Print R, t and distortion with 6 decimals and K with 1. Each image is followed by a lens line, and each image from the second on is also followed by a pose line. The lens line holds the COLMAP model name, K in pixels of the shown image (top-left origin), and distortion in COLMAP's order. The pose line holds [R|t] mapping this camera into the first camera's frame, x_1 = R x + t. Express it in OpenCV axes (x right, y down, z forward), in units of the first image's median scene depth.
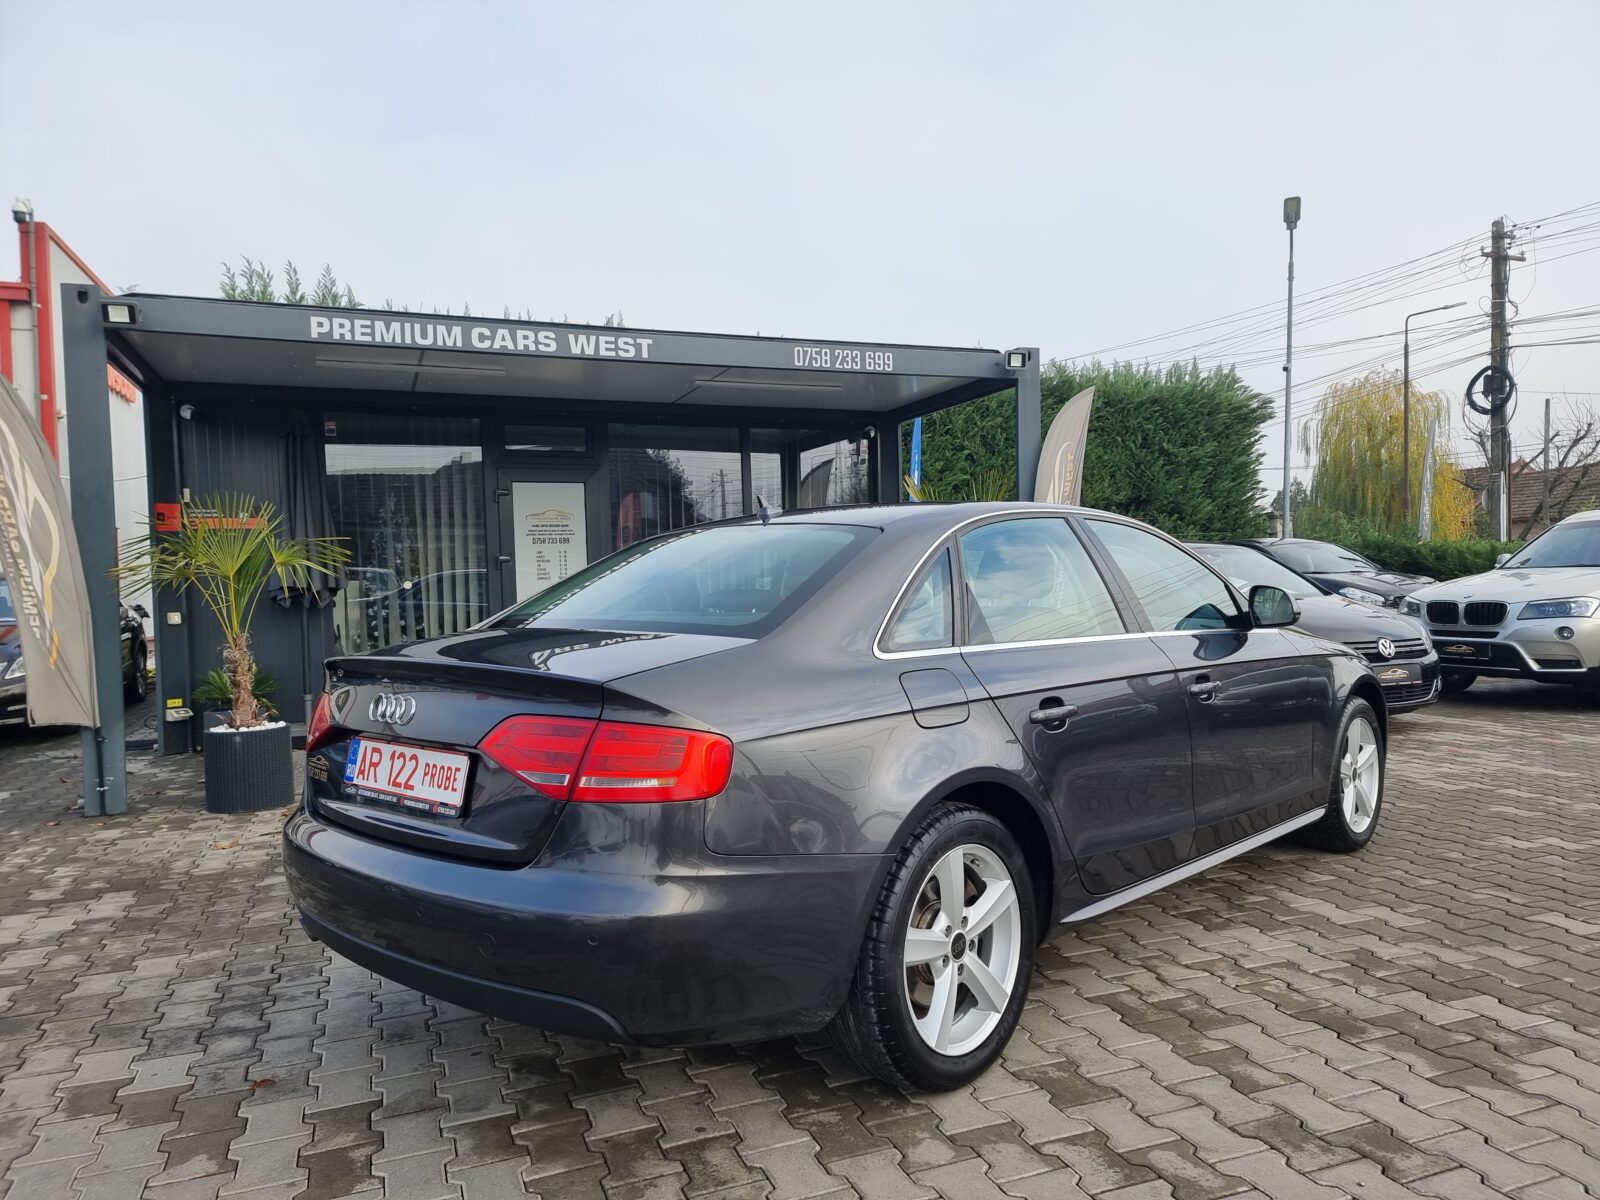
lens RADIAL K [[1107.8, 0, 797.1], [0, 1107.8, 624.5], [0, 0, 1]] dist [0.059883, -0.054336]
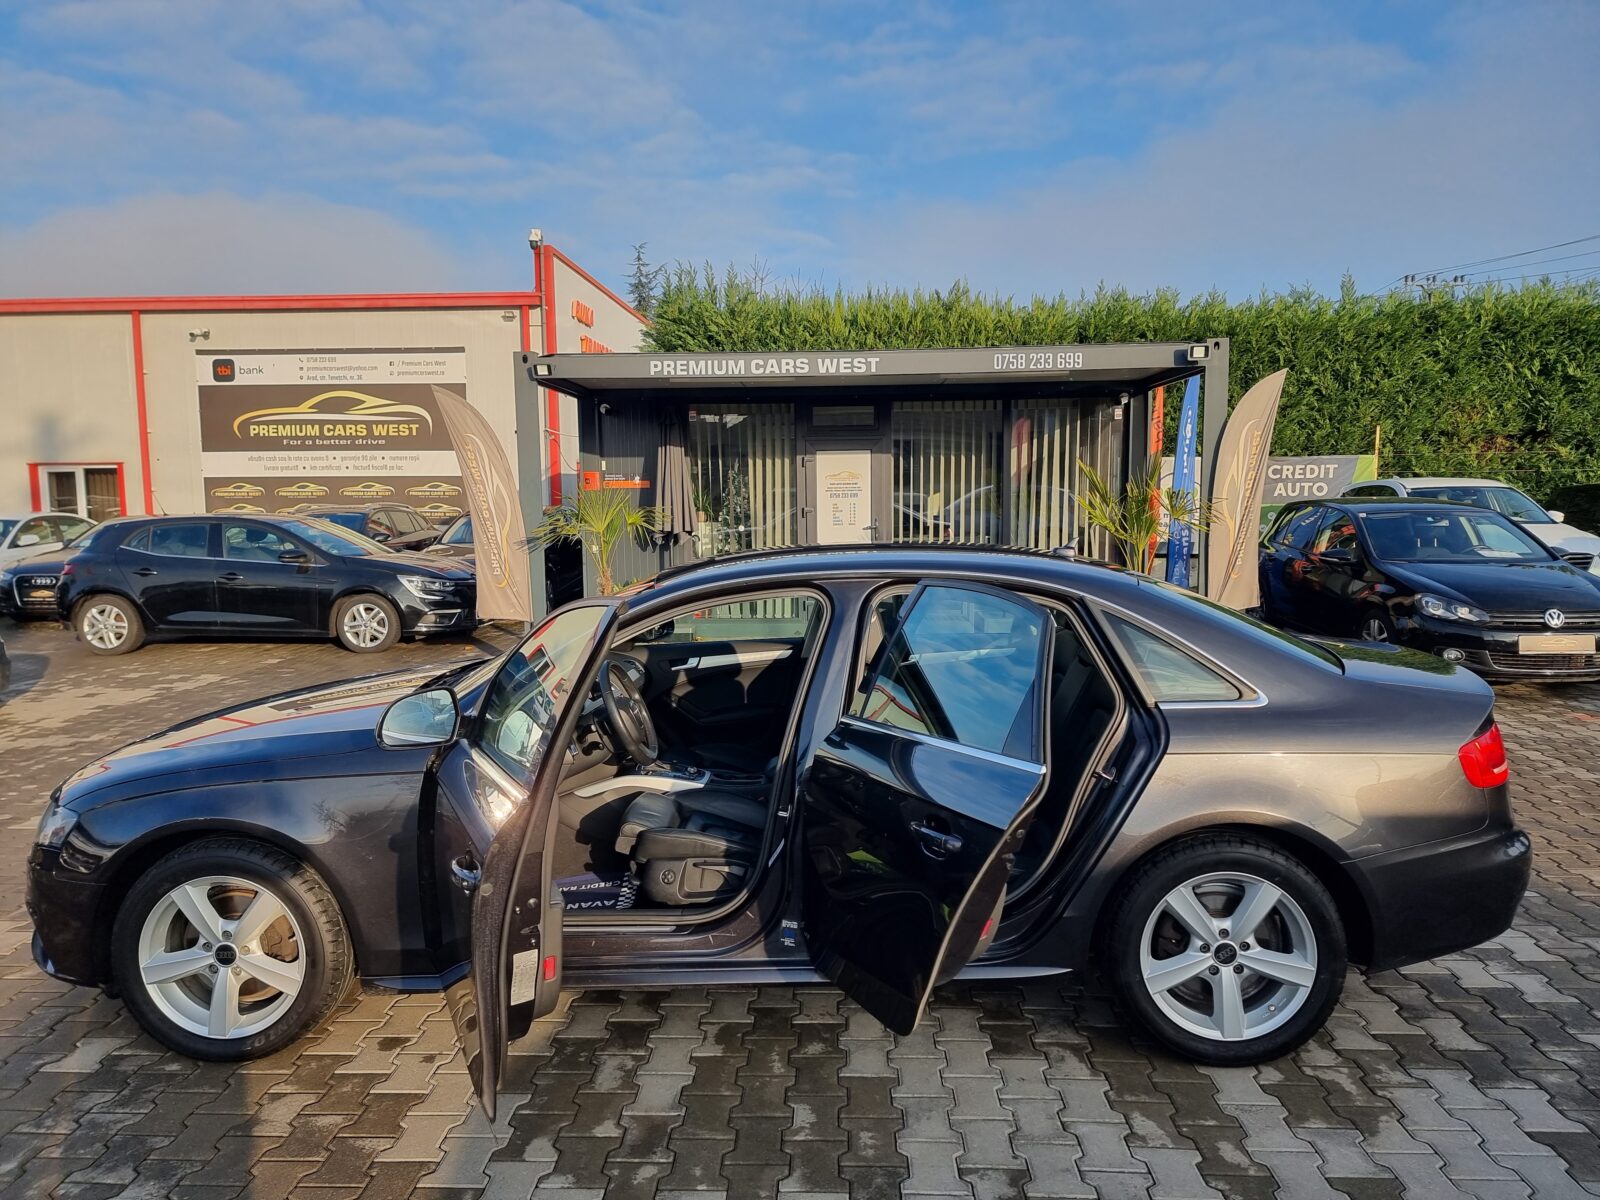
lens RADIAL K [[1107.8, 0, 775.6], [0, 1107.8, 597.1], [0, 0, 1]] dist [0.059883, -0.054336]
pose [[0.910593, 0.050913, -0.410155, 0.283269], [-0.025940, 0.997467, 0.066227, -0.047293], [0.412488, -0.049666, 0.909608, -0.253472]]
